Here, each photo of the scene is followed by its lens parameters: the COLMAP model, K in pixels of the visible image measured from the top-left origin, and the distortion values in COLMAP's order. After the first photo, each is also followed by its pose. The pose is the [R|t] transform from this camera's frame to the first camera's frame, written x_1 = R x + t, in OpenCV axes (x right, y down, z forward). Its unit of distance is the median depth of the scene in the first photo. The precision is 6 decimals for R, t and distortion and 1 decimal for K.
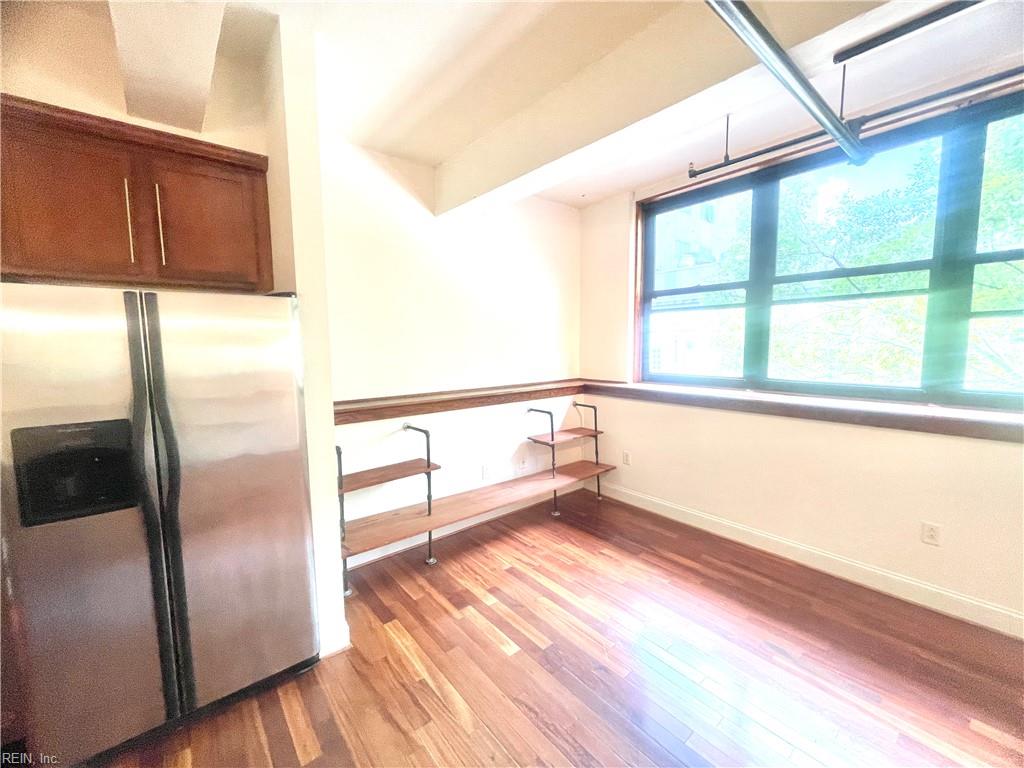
lens RADIAL K [[415.3, 0, 516.7], [0, 415.3, 381.2], [0, 0, 1]] dist [-0.001684, -0.000266]
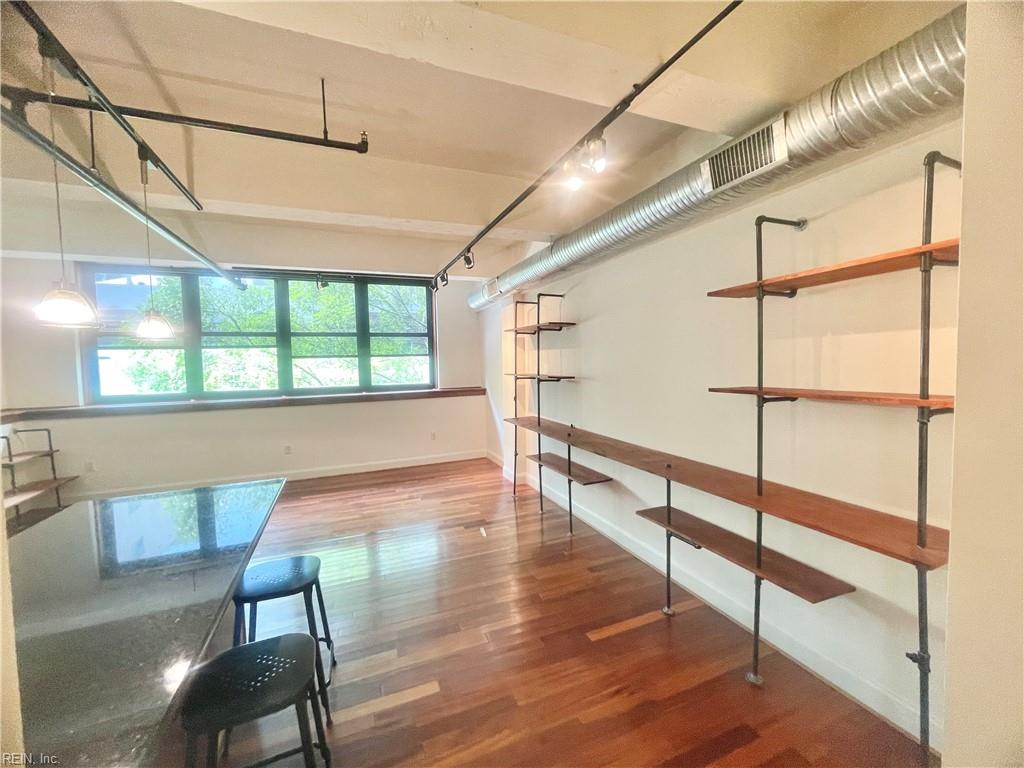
lens RADIAL K [[415.3, 0, 509.6], [0, 415.3, 387.1], [0, 0, 1]] dist [-0.001684, -0.000266]
pose [[0.298127, -0.053735, 0.953013, -0.865368], [0.107696, 0.993933, 0.022352, 0.098260], [-0.948431, 0.095972, 0.302105, -0.943758]]
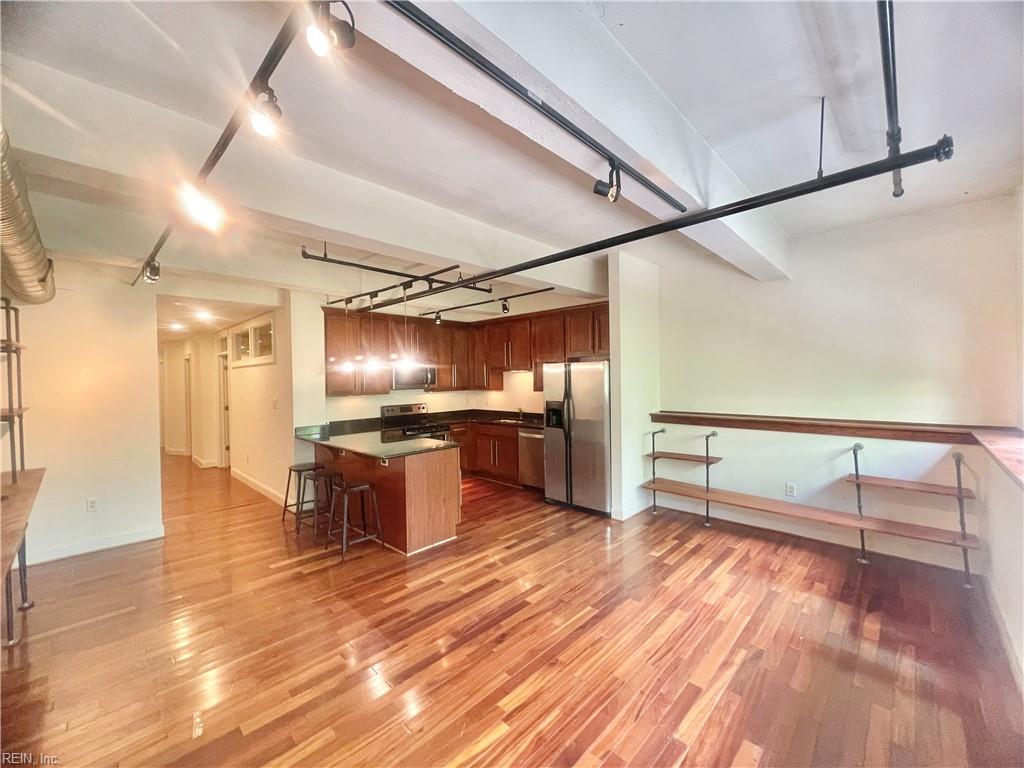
lens RADIAL K [[415.3, 0, 514.8], [0, 415.3, 388.8], [0, 0, 1]] dist [-0.001684, -0.000266]
pose [[0.108169, 0.035805, -0.993488, 1.407494], [-0.079244, 0.996482, 0.027285, -0.043087], [0.990969, 0.075776, 0.110626, 0.147462]]
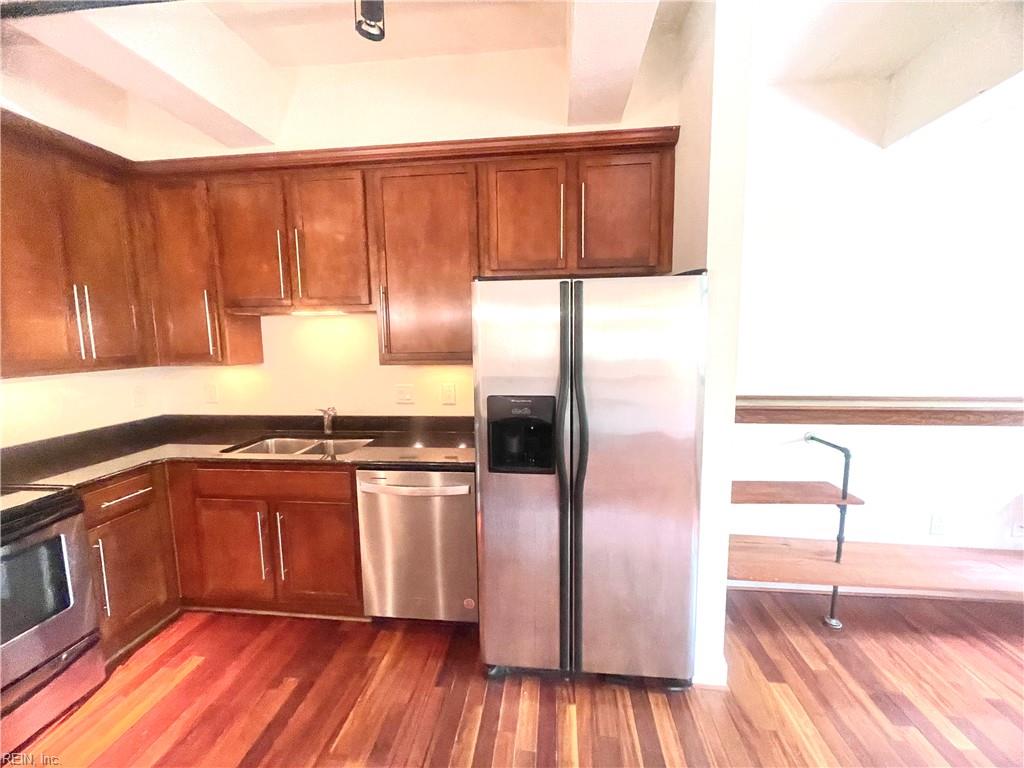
lens RADIAL K [[415.3, 0, 515.1], [0, 415.3, 381.9], [0, 0, 1]] dist [-0.001684, -0.000266]
pose [[0.697199, 0.082000, -0.712173, -0.131521], [-0.061869, 0.996612, 0.054183, -0.001511], [0.714203, 0.006285, 0.699910, 0.084170]]
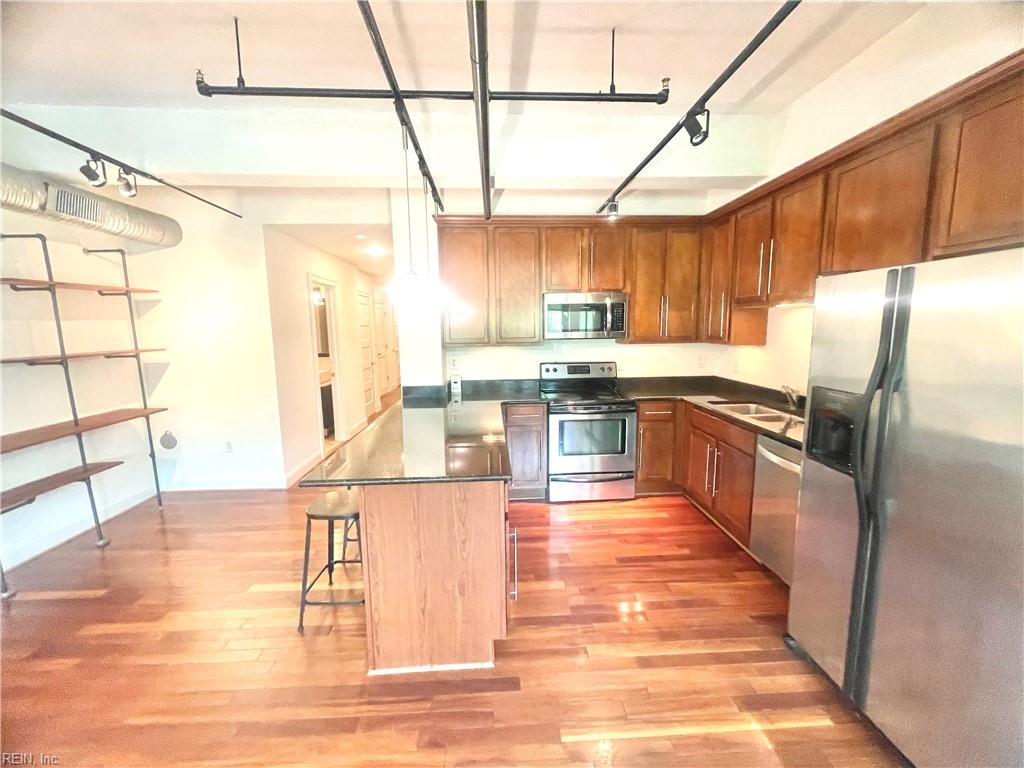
lens RADIAL K [[415.3, 0, 514.1], [0, 415.3, 382.9], [0, 0, 1]] dist [-0.001684, -0.000266]
pose [[-0.603413, 0.126152, -0.787387, 0.246579], [-0.058054, 0.977838, 0.201155, -0.059664], [0.795312, 0.167090, -0.582717, 0.544609]]
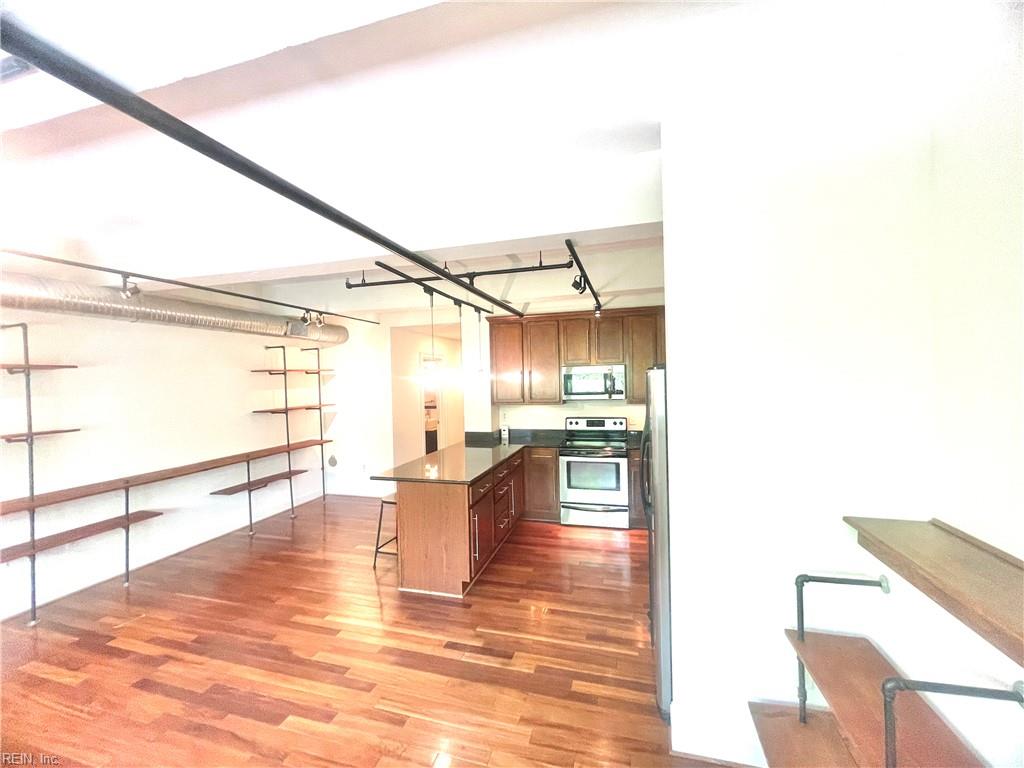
lens RADIAL K [[415.3, 0, 512.6], [0, 415.3, 382.8], [0, 0, 1]] dist [-0.001684, -0.000266]
pose [[-0.830244, 0.035351, -0.556278, 0.304285], [-0.022174, 0.995102, 0.096333, -0.194670], [0.556959, 0.092315, -0.825394, 1.275607]]
